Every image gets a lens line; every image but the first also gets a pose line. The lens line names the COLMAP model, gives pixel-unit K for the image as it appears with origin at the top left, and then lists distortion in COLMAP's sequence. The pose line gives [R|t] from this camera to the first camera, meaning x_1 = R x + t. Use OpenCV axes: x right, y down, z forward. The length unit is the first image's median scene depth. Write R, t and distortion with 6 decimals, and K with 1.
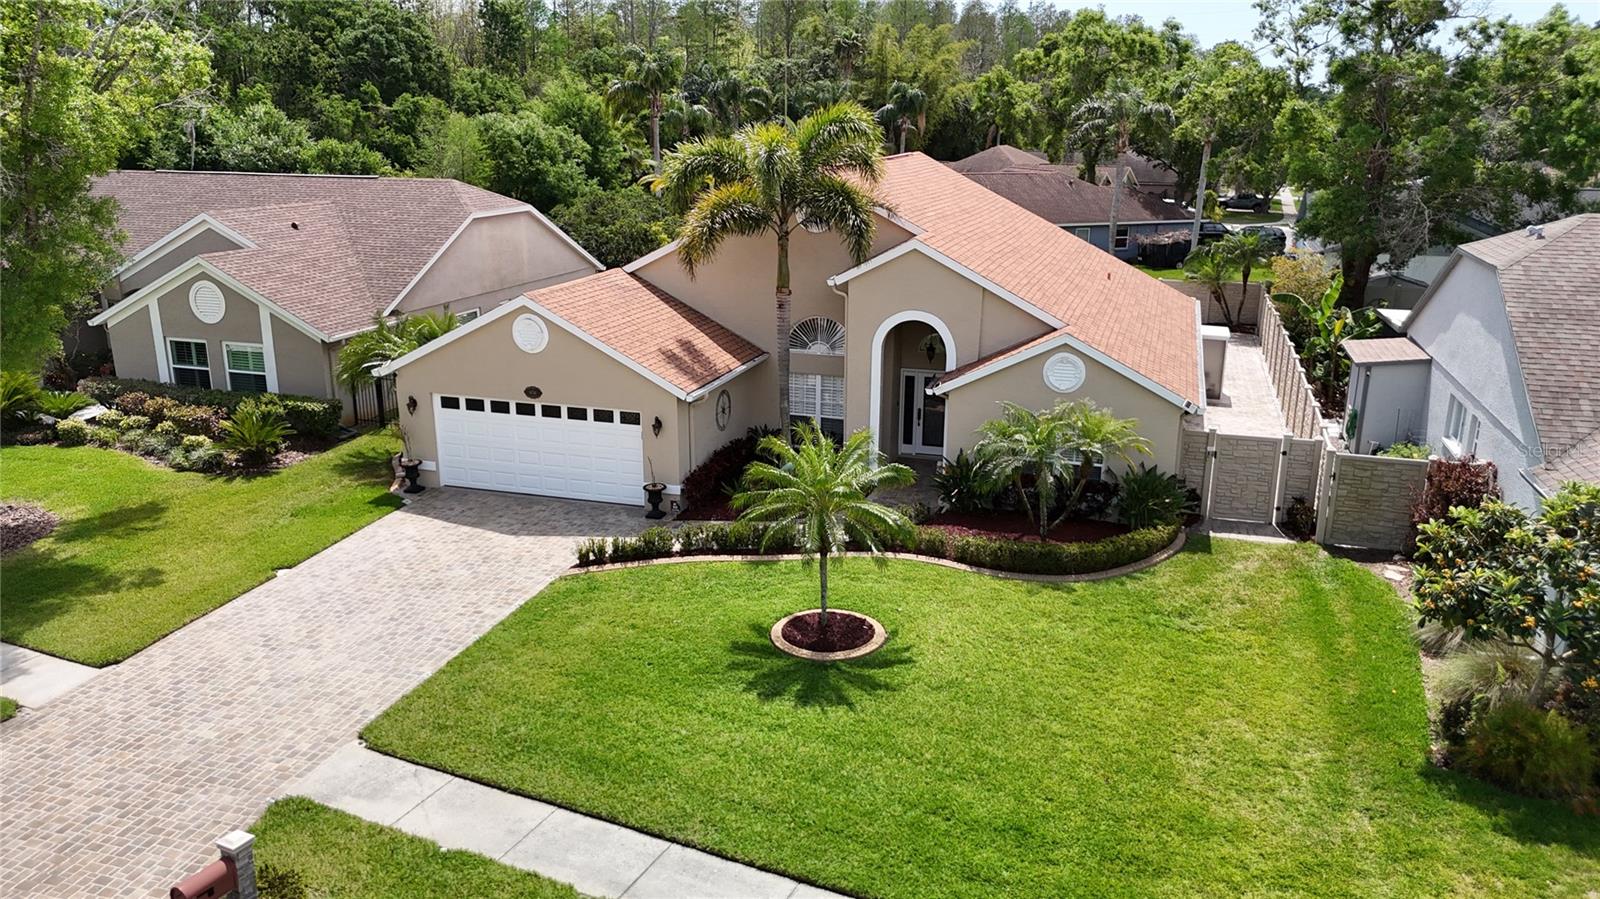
lens RADIAL K [[1181.2, 0, 800.0], [0, 1181.2, 449.5], [0, 0, 1]] dist [0.066348, -0.060846]
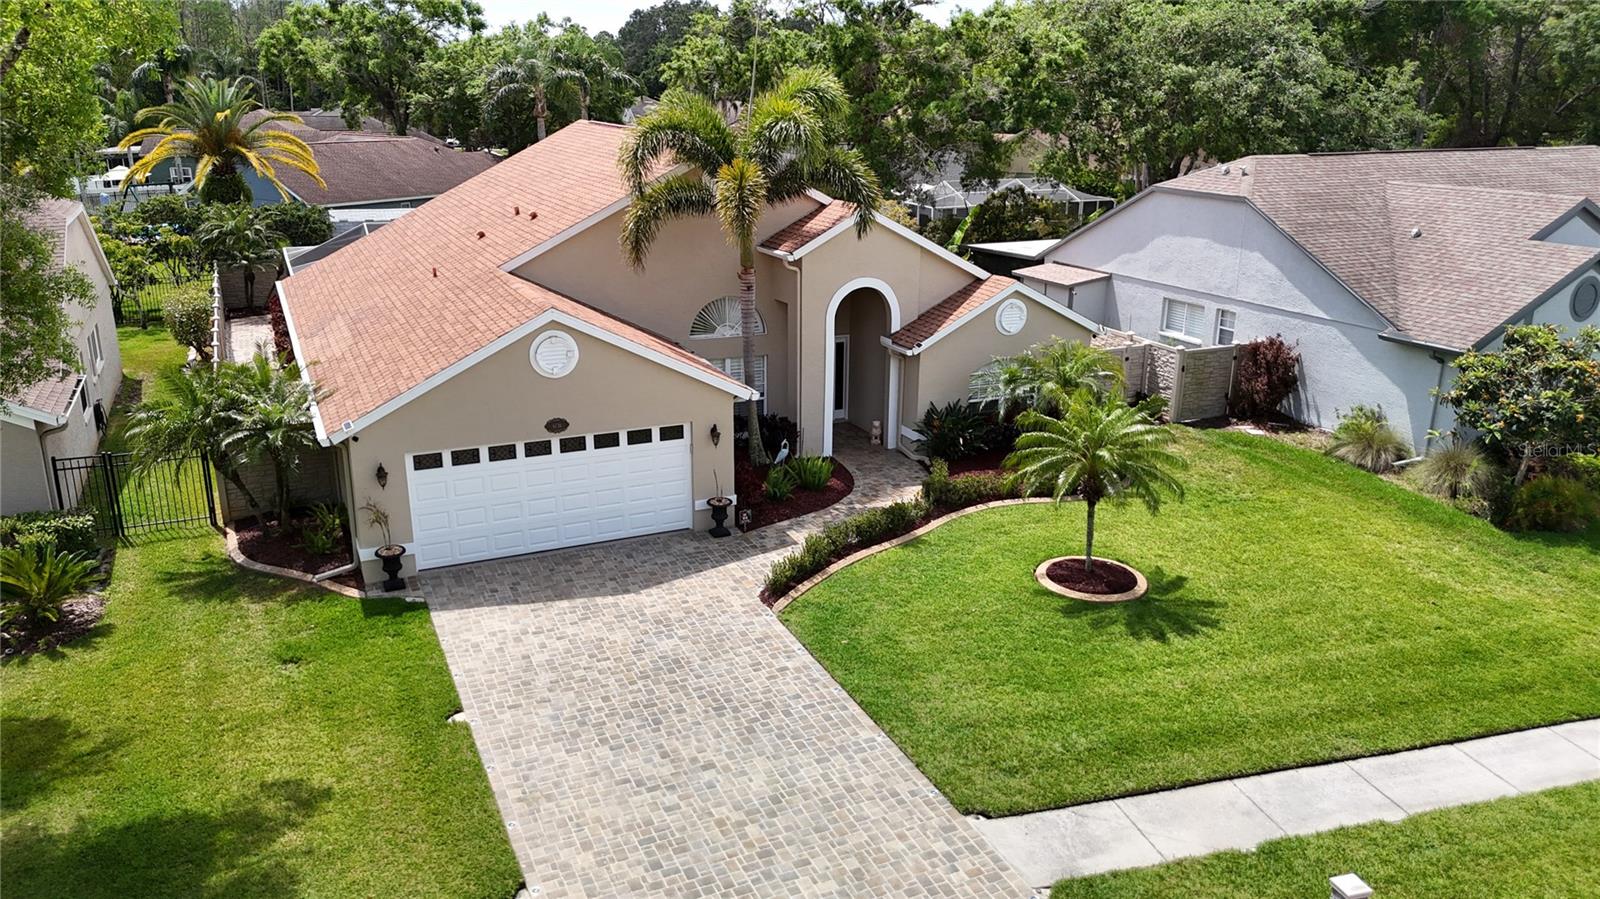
lens RADIAL K [[1181.2, 0, 800.0], [0, 1181.2, 449.5], [0, 0, 1]] dist [0.066348, -0.060846]
pose [[0.741135, -0.198523, 0.641333, -0.645814], [0.179526, 0.979096, 0.095614, -0.082148], [-0.646908, 0.044273, 0.761282, 0.274377]]
